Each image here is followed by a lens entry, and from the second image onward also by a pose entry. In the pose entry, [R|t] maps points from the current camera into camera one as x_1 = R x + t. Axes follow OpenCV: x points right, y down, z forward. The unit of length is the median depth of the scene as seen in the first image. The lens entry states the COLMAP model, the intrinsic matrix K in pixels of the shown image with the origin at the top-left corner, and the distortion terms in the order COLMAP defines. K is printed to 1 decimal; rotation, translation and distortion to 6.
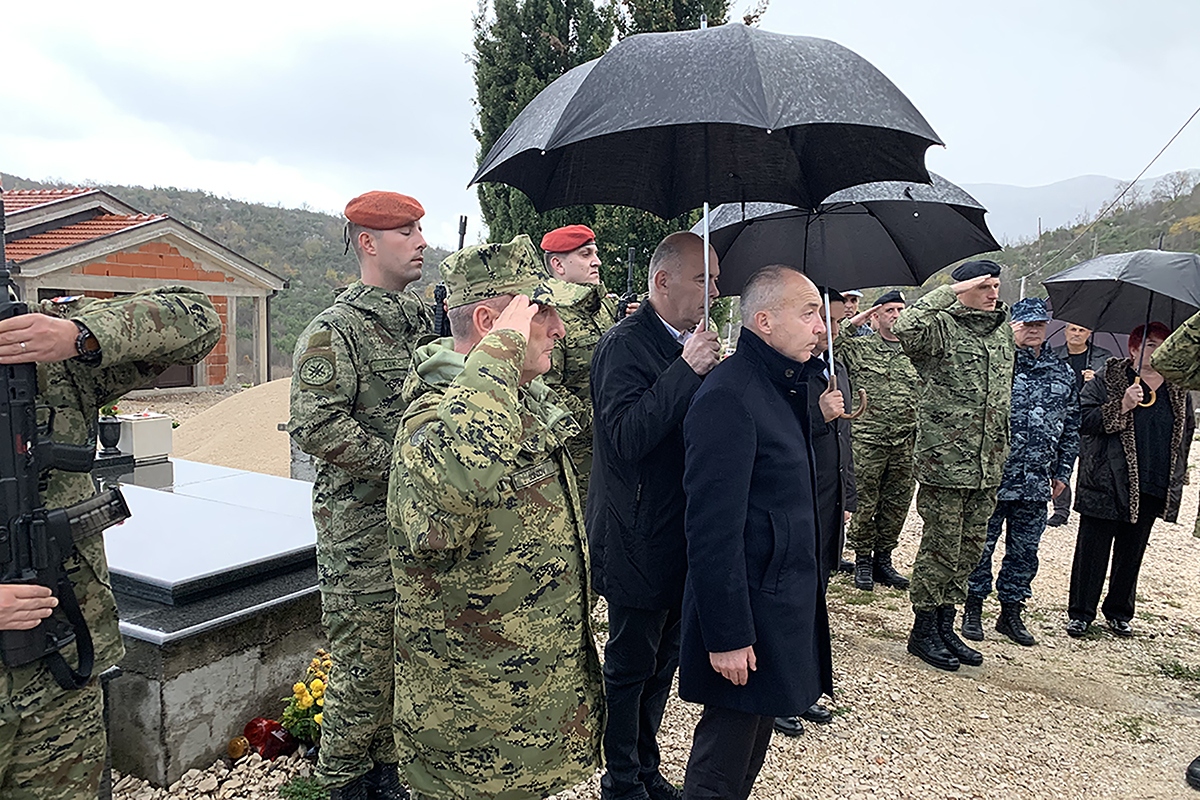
lens RADIAL K [[927.2, 0, 600.0], [0, 927.2, 400.0], [0, 0, 1]] dist [0.023418, -0.001834]
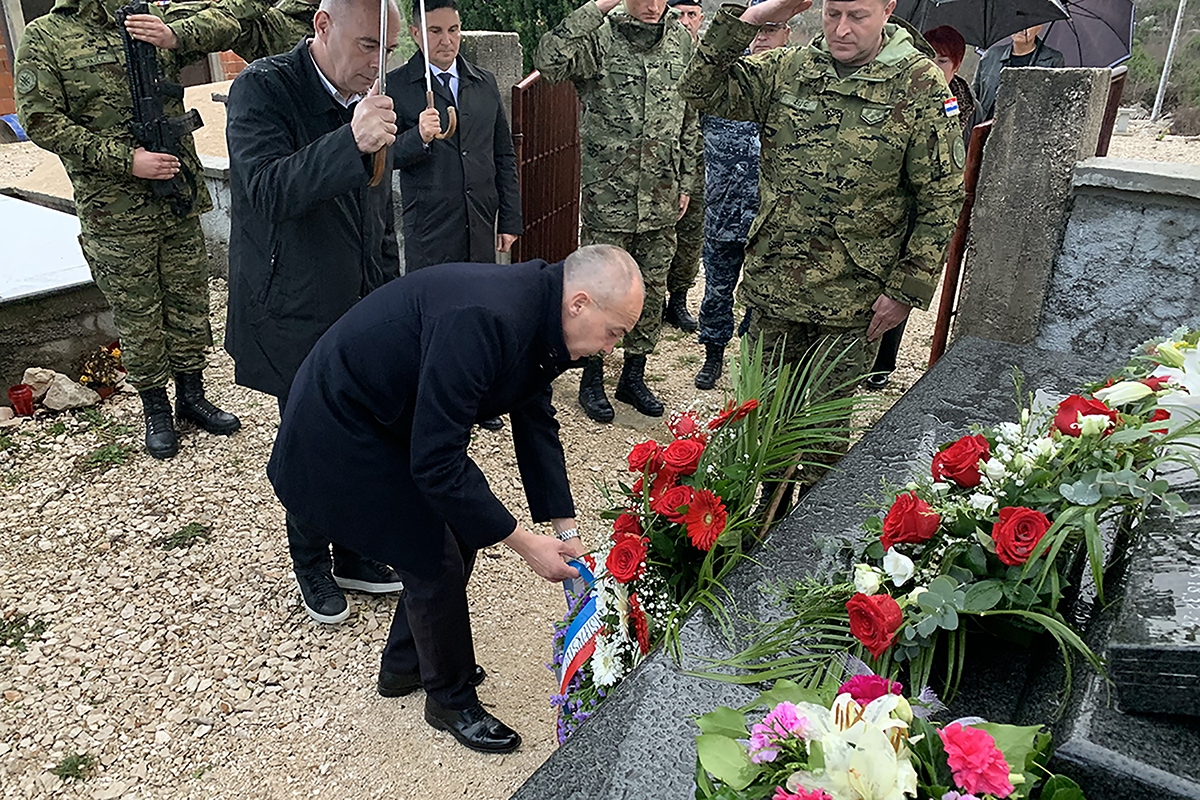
lens RADIAL K [[904.4, 0, 601.6], [0, 904.4, 413.7], [0, 0, 1]] dist [0.025404, 0.005841]
pose [[0.990956, 0.041446, -0.127628, 0.495730], [0.000260, 0.950512, 0.310688, -0.011928], [0.134189, -0.307911, 0.941905, 0.101703]]
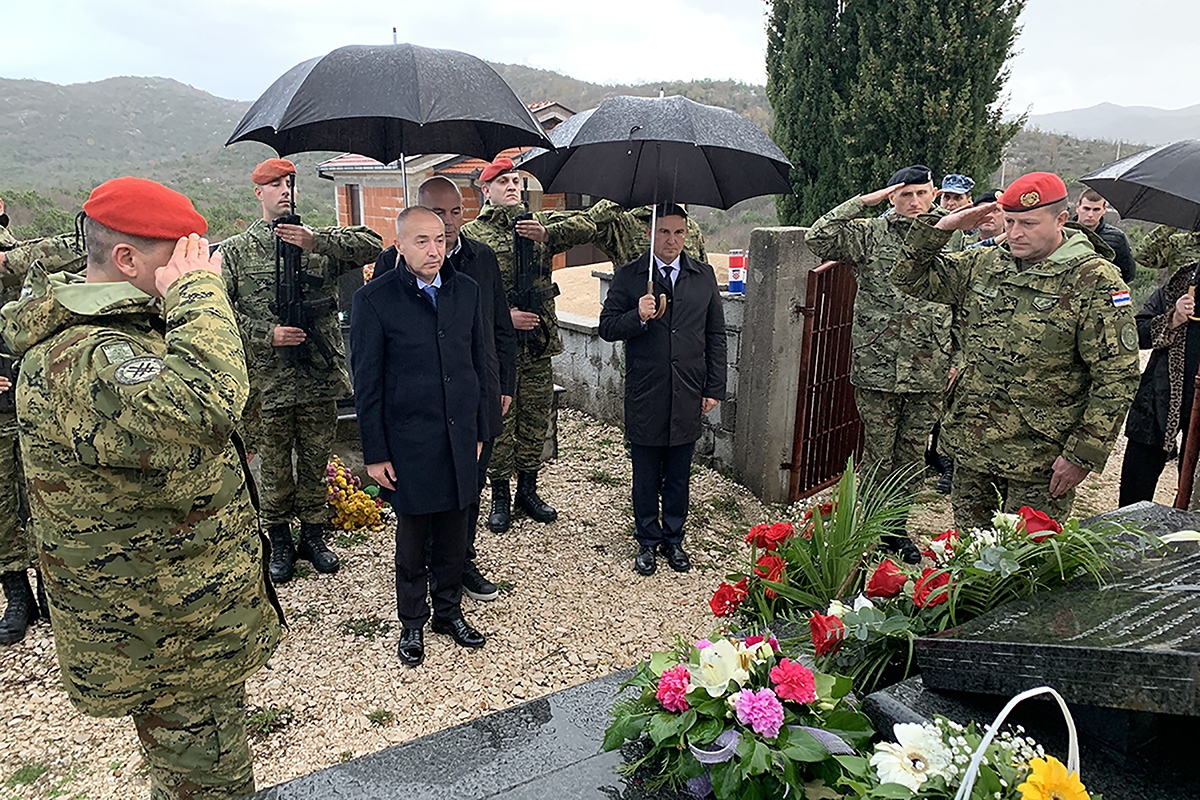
lens RADIAL K [[927.2, 0, 600.0], [0, 927.2, 400.0], [0, 0, 1]] dist [0.023418, -0.001834]
pose [[0.847419, 0.089310, -0.523360, 0.673123], [-0.022498, 0.990905, 0.132667, -0.025781], [0.530448, -0.100650, 0.841721, -0.045456]]
